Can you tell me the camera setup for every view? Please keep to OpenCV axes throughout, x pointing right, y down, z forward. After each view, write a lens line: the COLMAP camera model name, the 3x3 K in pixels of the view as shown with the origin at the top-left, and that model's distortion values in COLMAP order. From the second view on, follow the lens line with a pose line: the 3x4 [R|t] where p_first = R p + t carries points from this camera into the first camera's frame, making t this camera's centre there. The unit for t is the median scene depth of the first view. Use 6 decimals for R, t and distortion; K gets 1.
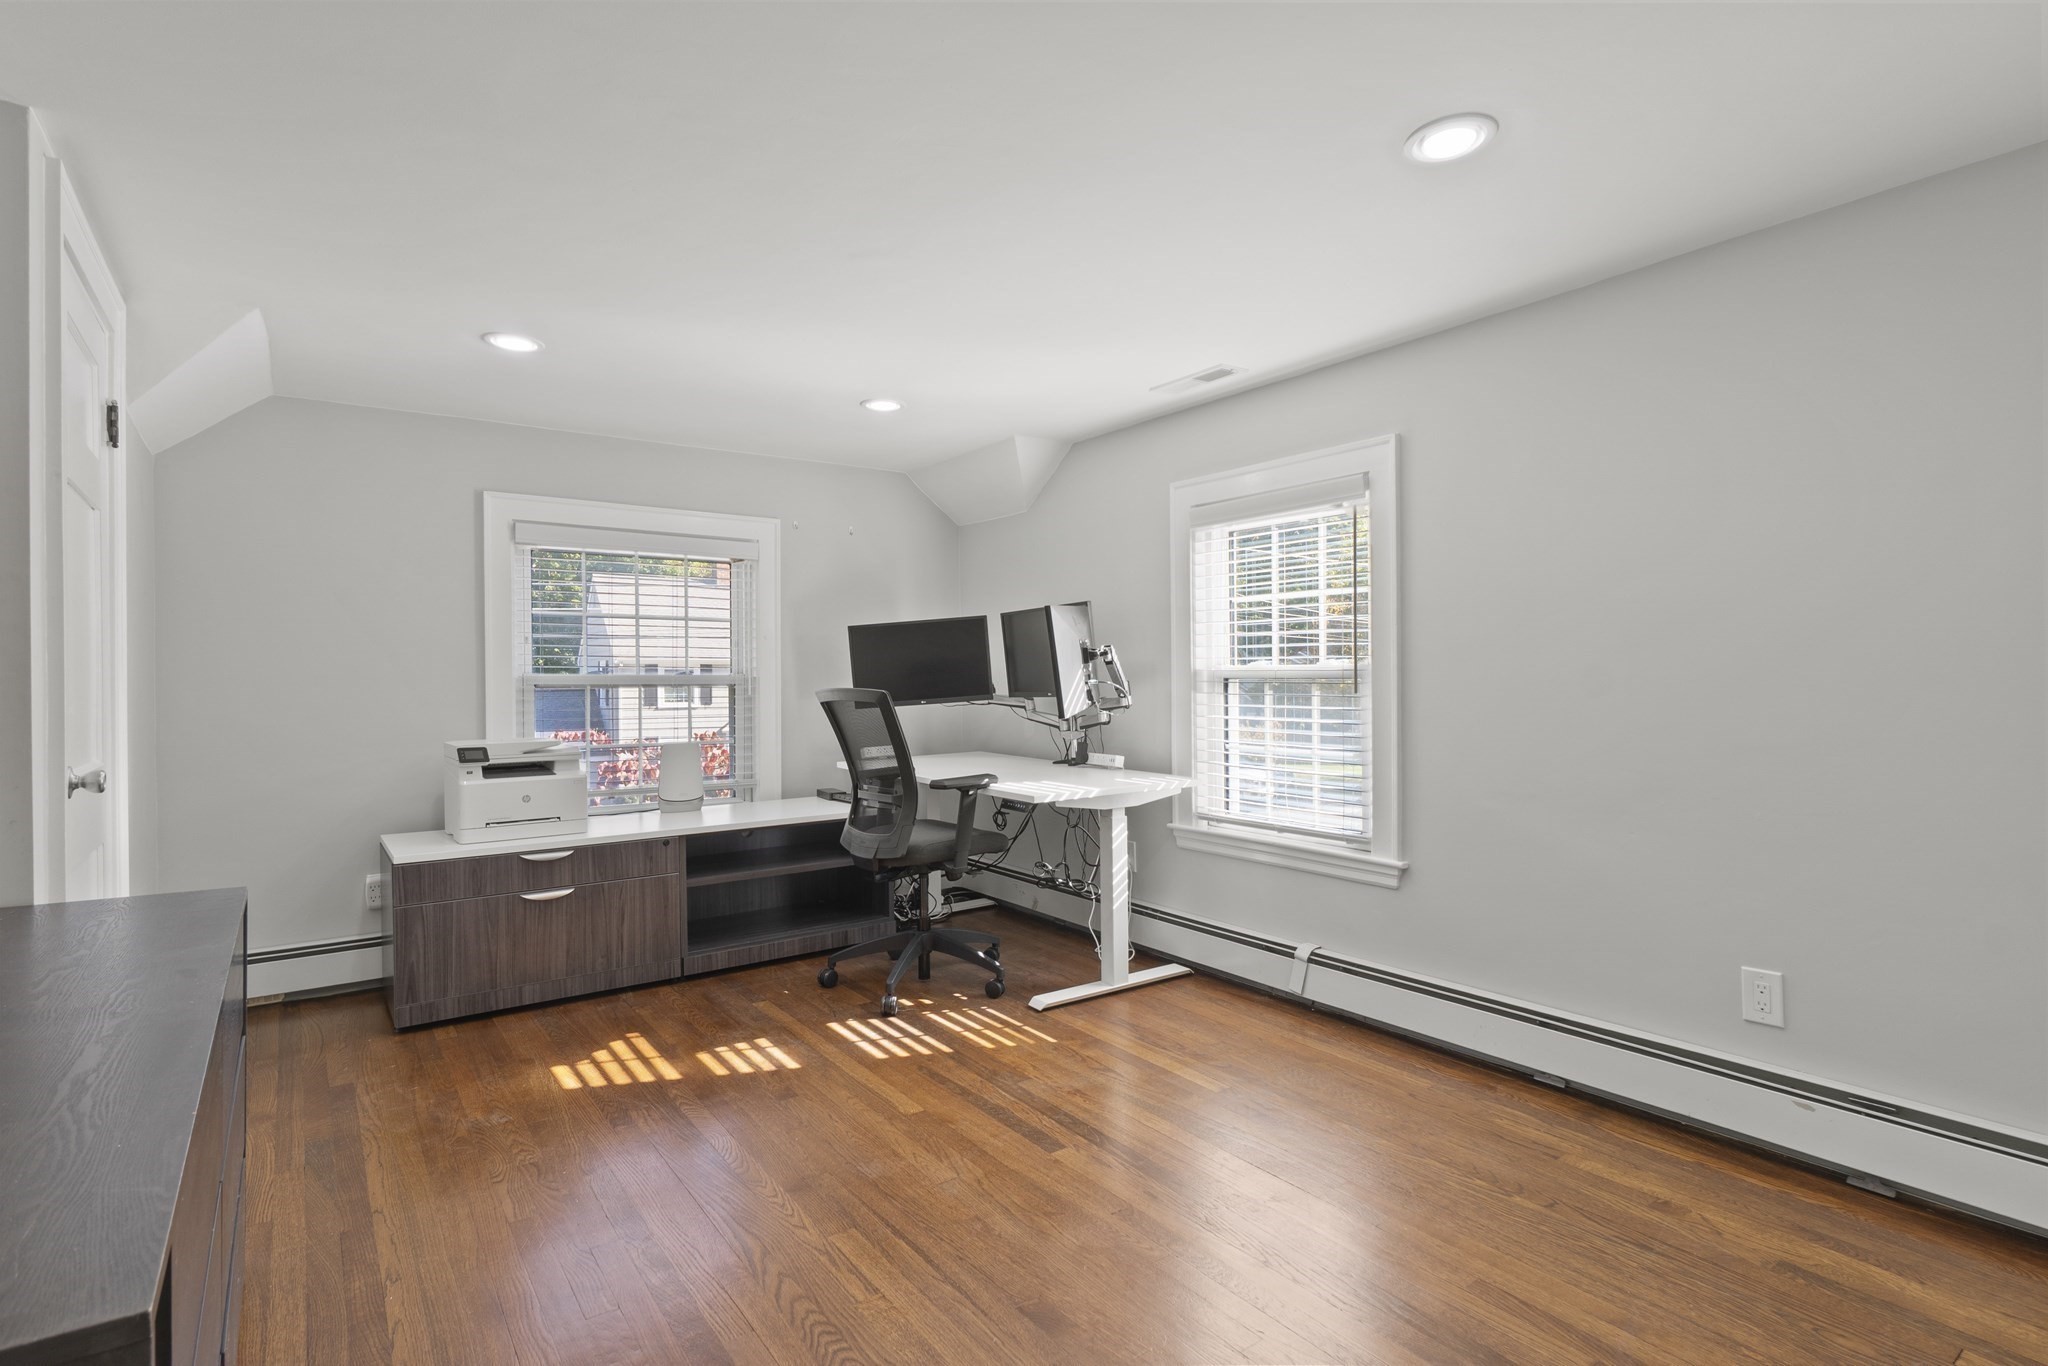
lens RADIAL K [[987.8, 0, 1024.0], [0, 987.8, 674.8], [0, 0, 1]] dist [-0.005255, -0.000101]
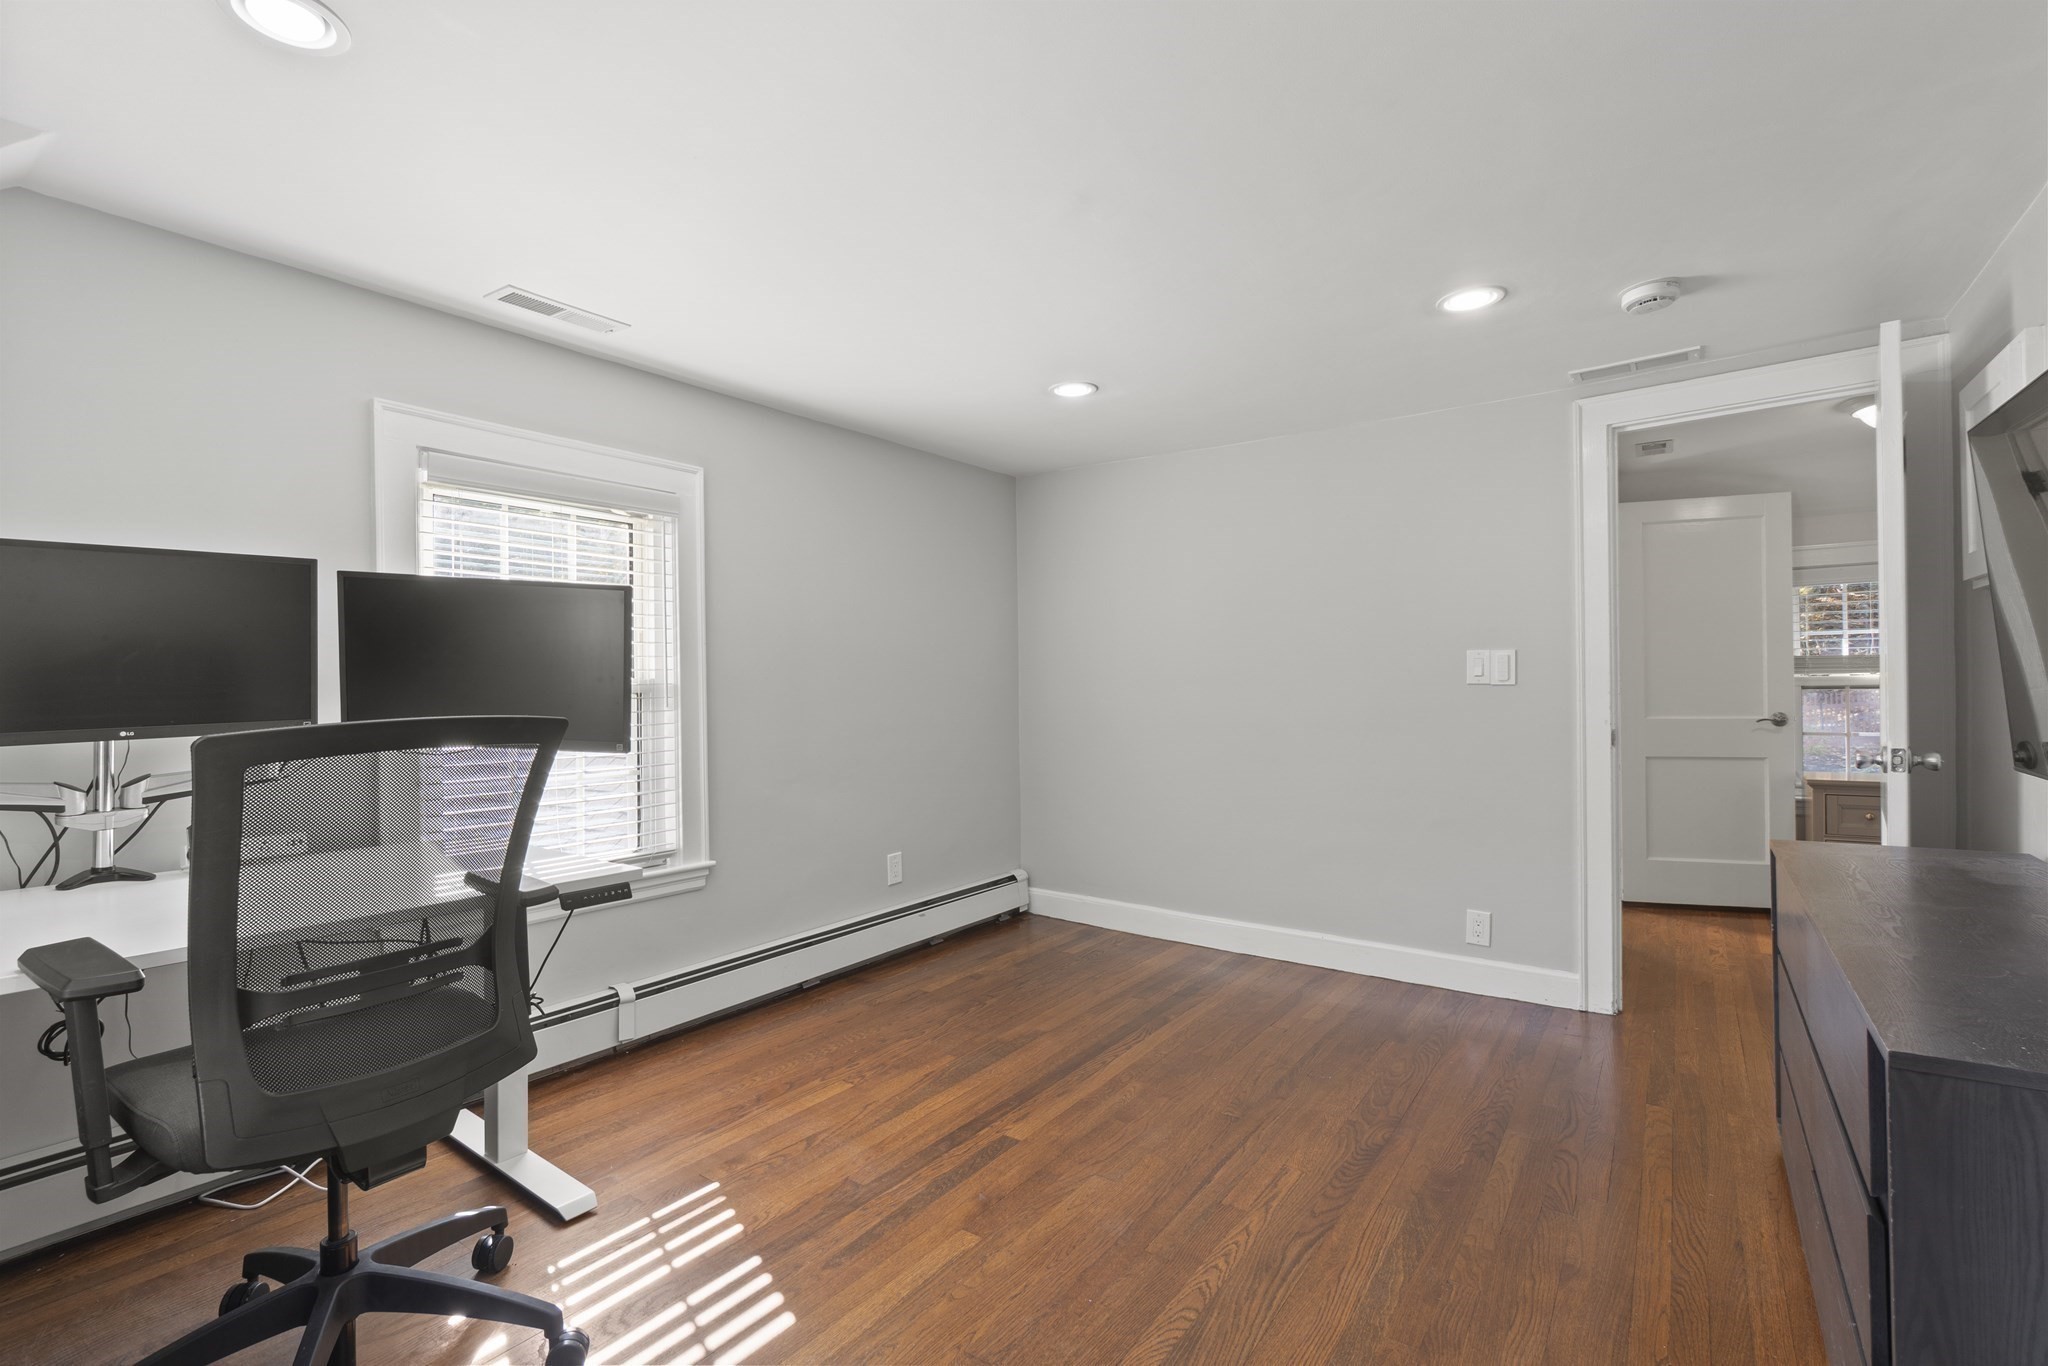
lens RADIAL K [[899.5, 0, 1023.3], [0, 899.5, 685.0], [0, 0, 1]] dist [0.003582, 0.000297]
pose [[-0.295975, 0.007492, 0.955166, -0.684633], [0.008777, 0.999948, -0.005124, 0.002126], [-0.955155, 0.006867, -0.296026, 0.974931]]
